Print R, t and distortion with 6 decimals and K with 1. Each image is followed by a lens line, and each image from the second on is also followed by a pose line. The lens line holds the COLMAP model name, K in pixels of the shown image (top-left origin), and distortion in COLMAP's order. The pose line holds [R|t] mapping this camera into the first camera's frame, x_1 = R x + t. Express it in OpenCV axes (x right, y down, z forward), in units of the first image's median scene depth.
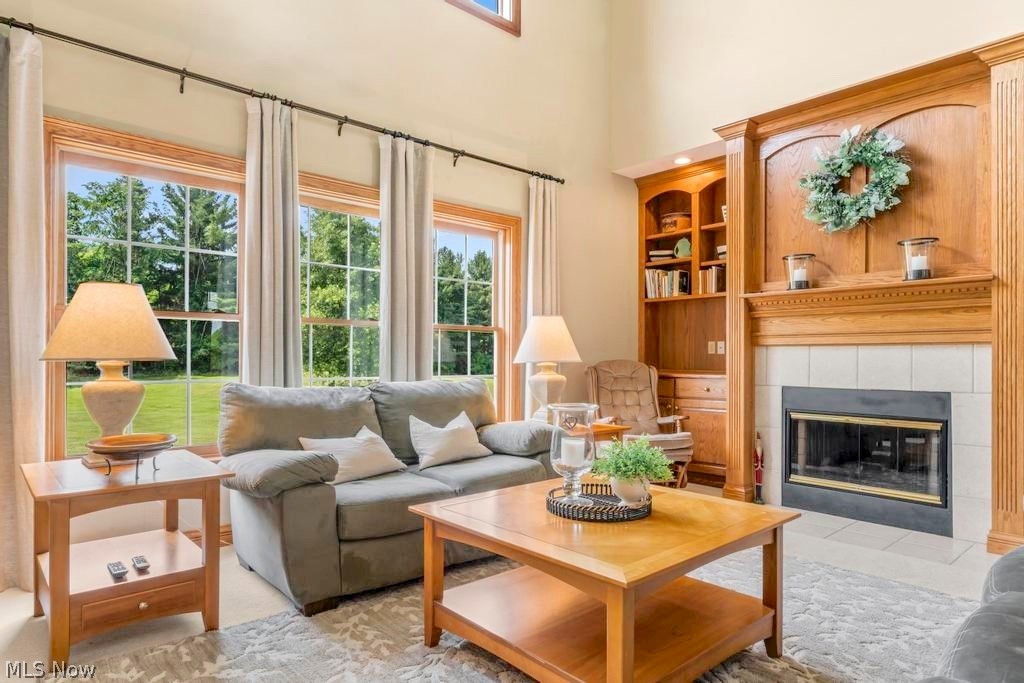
lens RADIAL K [[594.4, 0, 523.8], [0, 594.4, 357.8], [0, 0, 1]] dist [-0.010443, 0.002693]
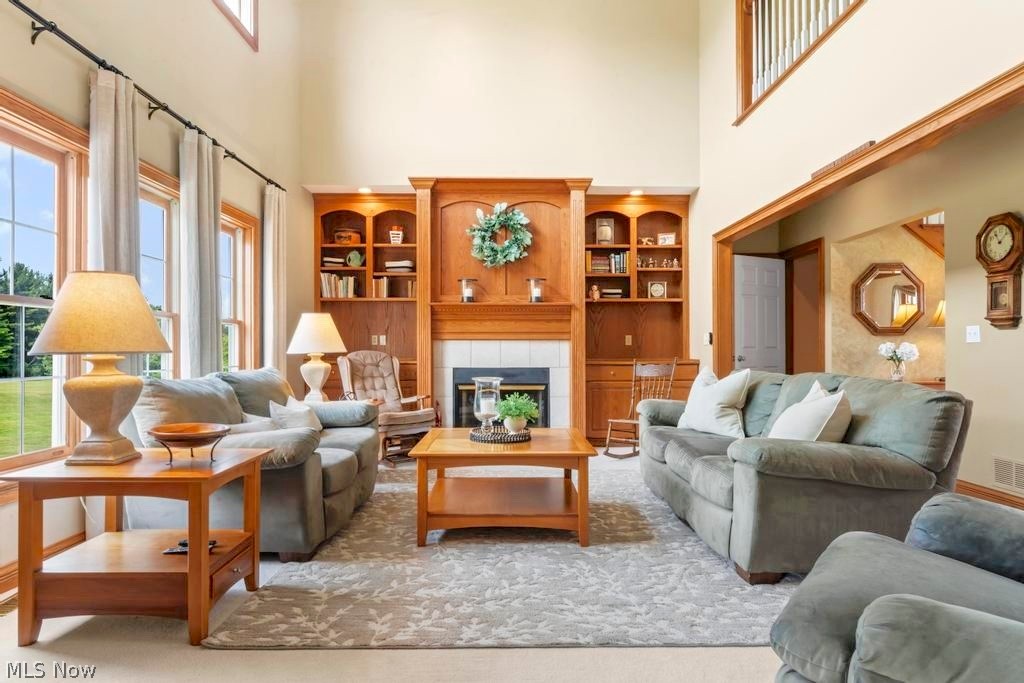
lens RADIAL K [[594.4, 0, 509.4], [0, 594.4, 345.5], [0, 0, 1]] dist [-0.010443, 0.002693]
pose [[0.665107, 0.000126, 0.746748, -0.606890], [0.002891, 0.999992, -0.002743, -0.002427], [-0.746743, 0.003983, 0.665101, -0.073759]]
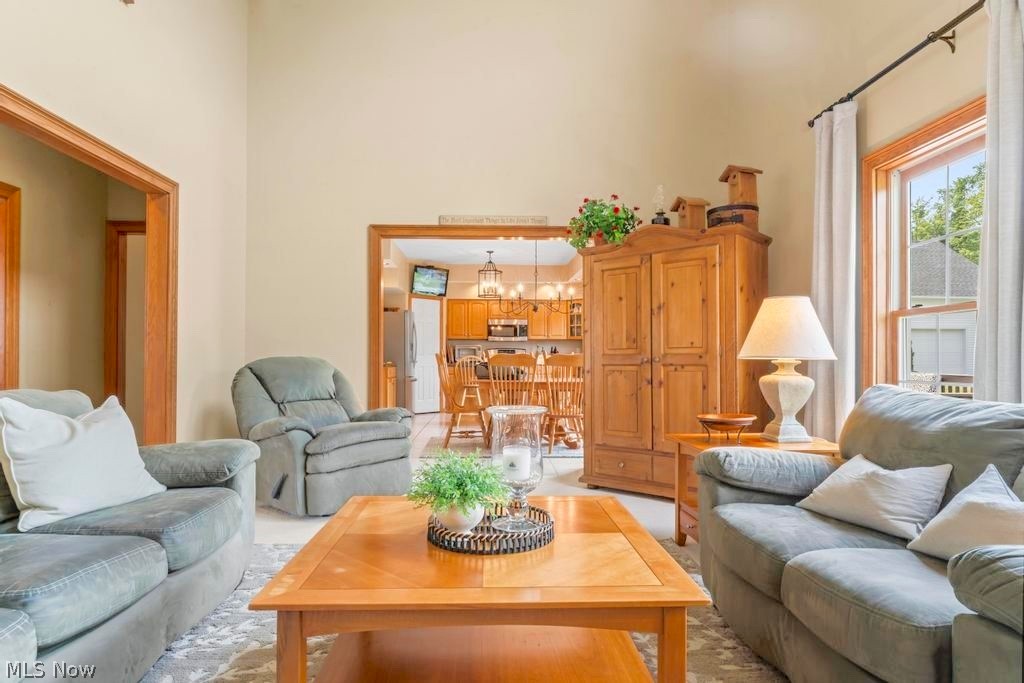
lens RADIAL K [[594.4, 0, 504.9], [0, 594.4, 355.5], [0, 0, 1]] dist [-0.010443, 0.002693]
pose [[-0.643662, -0.008034, -0.765268, 0.856994], [-0.006282, 0.999967, -0.005214, 0.010207], [0.765284, 0.001451, -0.643691, 1.252037]]
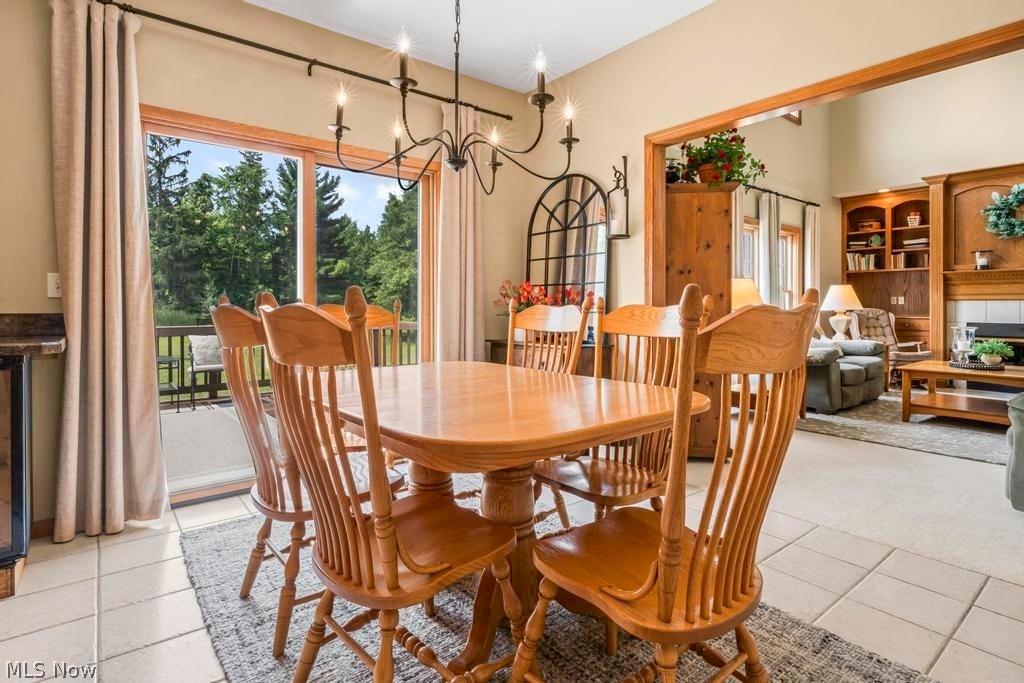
lens RADIAL K [[520.5, 0, 504.7], [0, 520.5, 307.4], [0, 0, 1]] dist [0.001387, -0.002359]
pose [[0.998123, -0.002808, -0.061169, -0.947725], [0.003014, 0.999990, 0.003277, -0.008744], [0.061159, -0.003455, 0.998122, -0.722955]]
